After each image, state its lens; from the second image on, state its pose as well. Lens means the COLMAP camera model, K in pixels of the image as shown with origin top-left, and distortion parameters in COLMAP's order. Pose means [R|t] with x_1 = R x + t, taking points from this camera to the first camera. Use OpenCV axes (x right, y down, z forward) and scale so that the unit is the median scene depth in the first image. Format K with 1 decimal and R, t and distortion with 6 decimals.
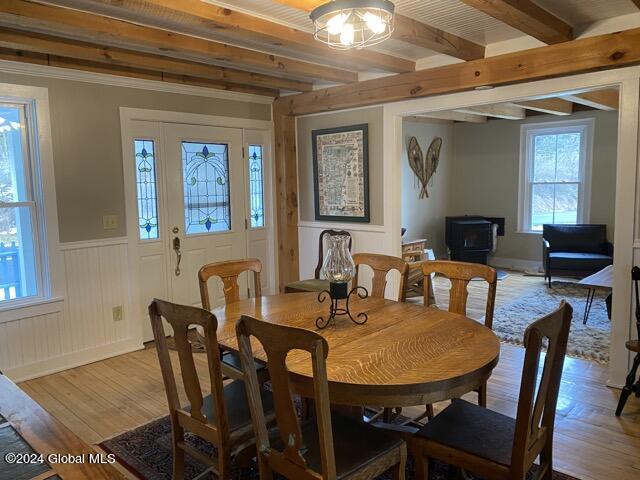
lens RADIAL K [[498.9, 0, 320.1], [0, 498.9, 237.7], [0, 0, 1]] dist [0.030412, -0.019834]
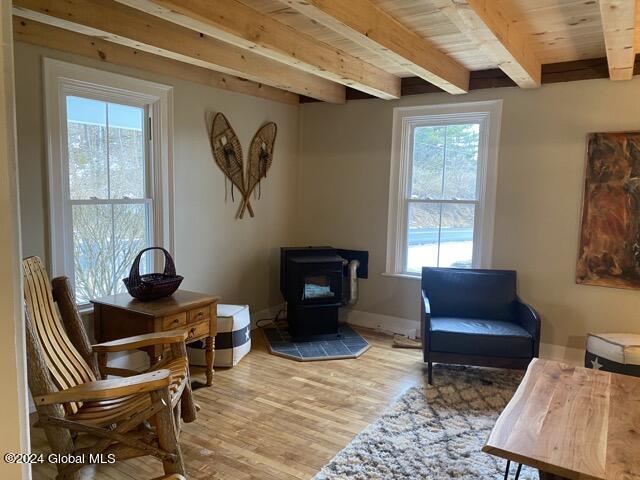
lens RADIAL K [[498.9, 0, 306.8], [0, 498.9, 246.7], [0, 0, 1]] dist [0.030412, -0.019834]
pose [[0.984404, 0.021573, 0.174598, 0.180949], [-0.021664, 0.999764, -0.001384, -0.044456], [-0.174586, -0.002420, 0.984639, 0.385366]]
